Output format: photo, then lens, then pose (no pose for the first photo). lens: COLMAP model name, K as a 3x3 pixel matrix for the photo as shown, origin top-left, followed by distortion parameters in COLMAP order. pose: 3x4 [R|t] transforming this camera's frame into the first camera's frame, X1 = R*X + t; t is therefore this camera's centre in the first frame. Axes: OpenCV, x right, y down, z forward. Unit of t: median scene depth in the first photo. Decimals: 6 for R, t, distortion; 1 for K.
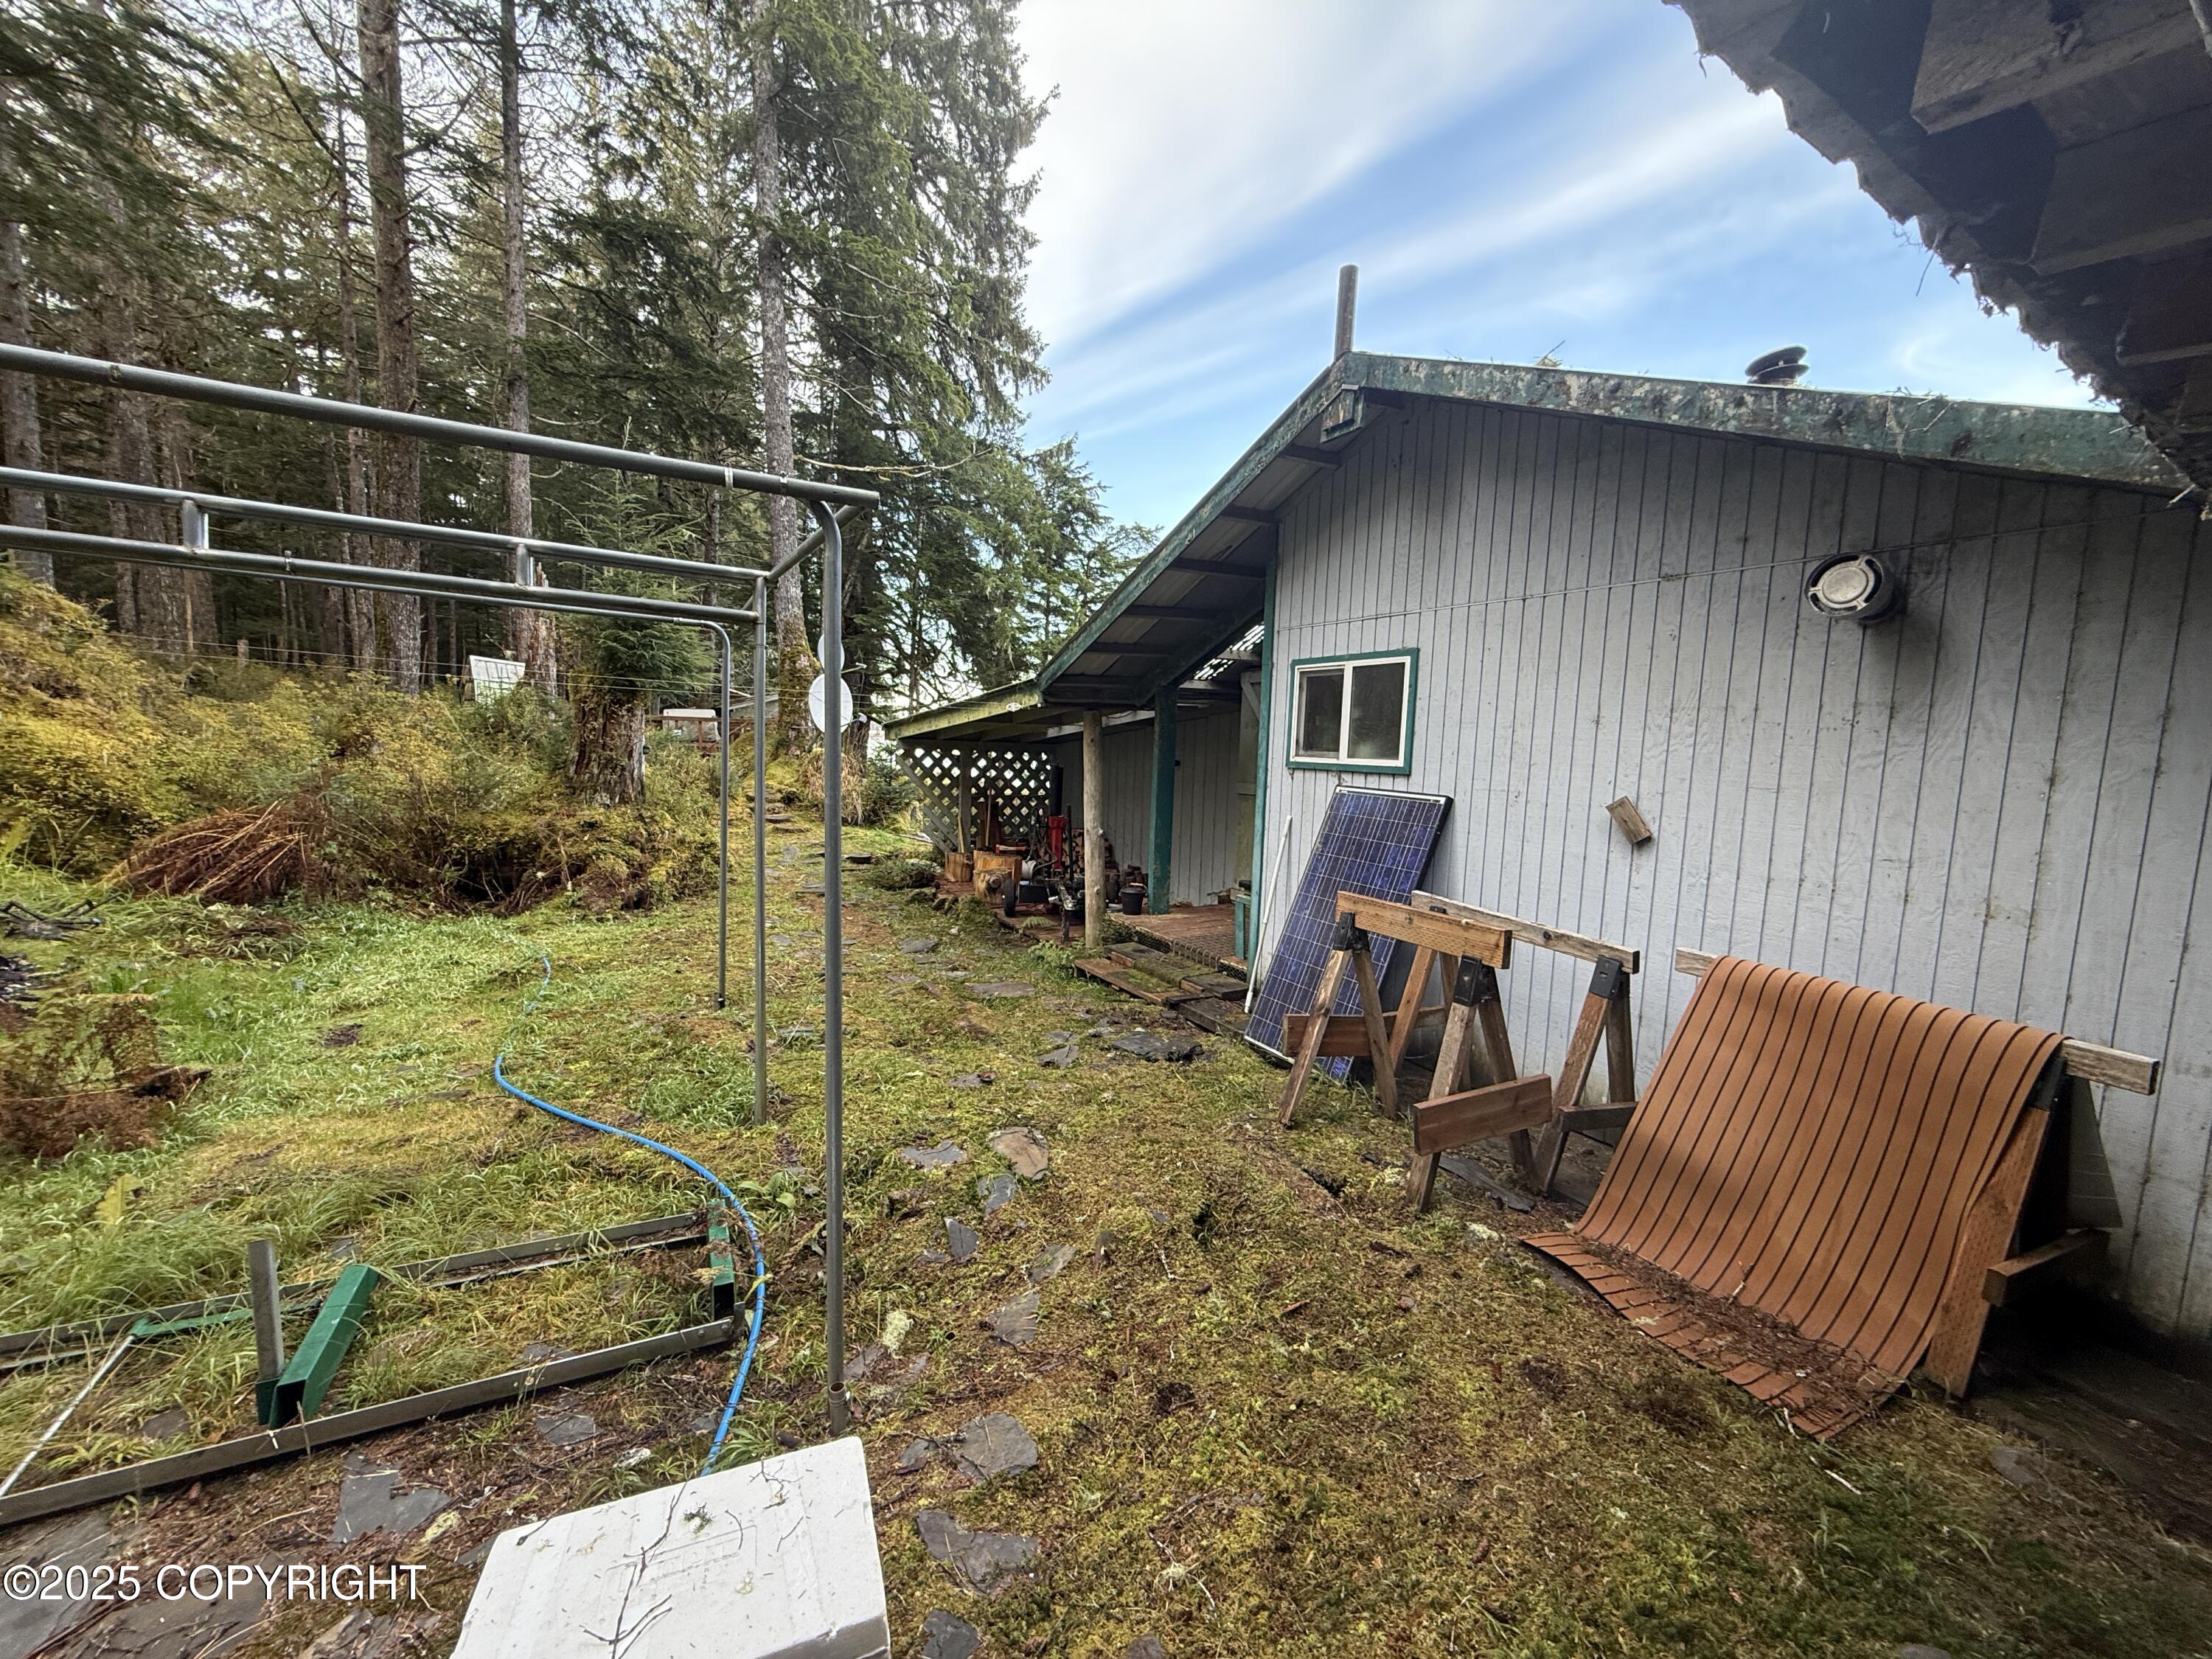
lens RADIAL K [[874.6, 0, 1101.6], [0, 874.6, 831.0], [0, 0, 1]] dist [-0.000100, -0.000622]
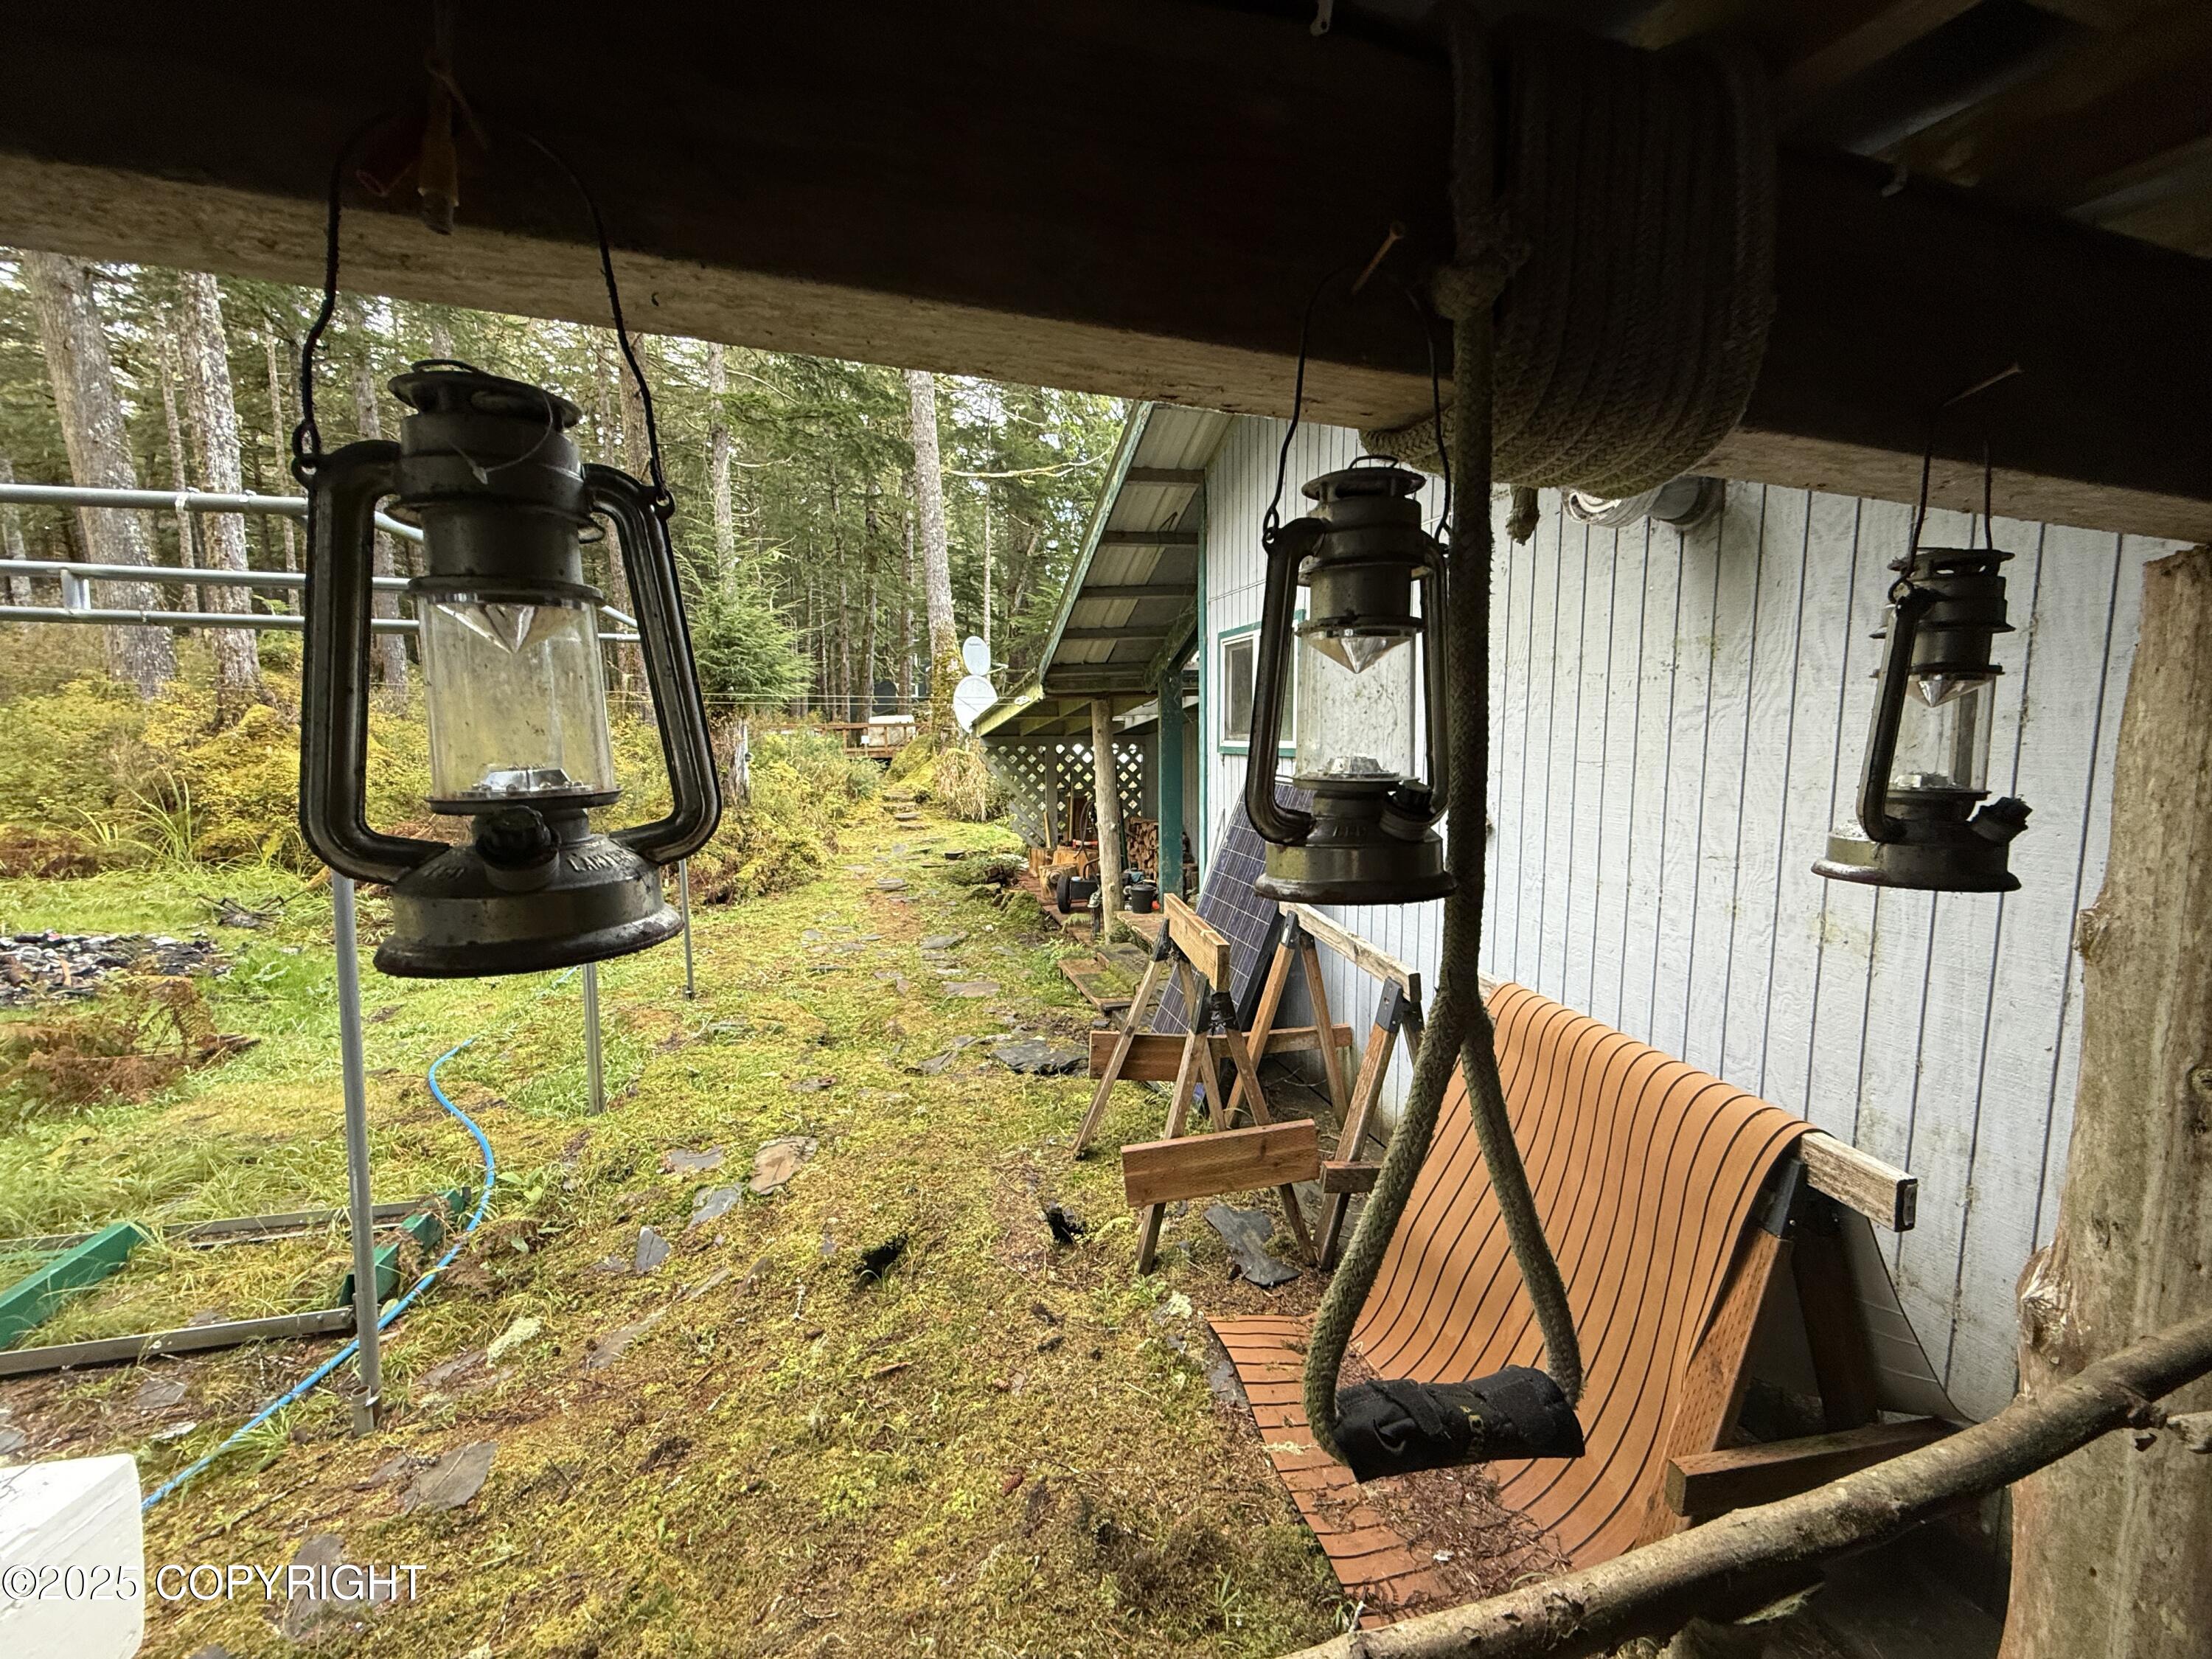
lens RADIAL K [[874.6, 0, 1101.6], [0, 874.6, 831.0], [0, 0, 1]] dist [-0.000100, -0.000622]
pose [[0.968330, -0.016126, -0.249151, 0.410315], [0.018542, 0.999801, 0.007352, -0.001942], [0.248983, -0.011739, 0.968437, 0.125286]]
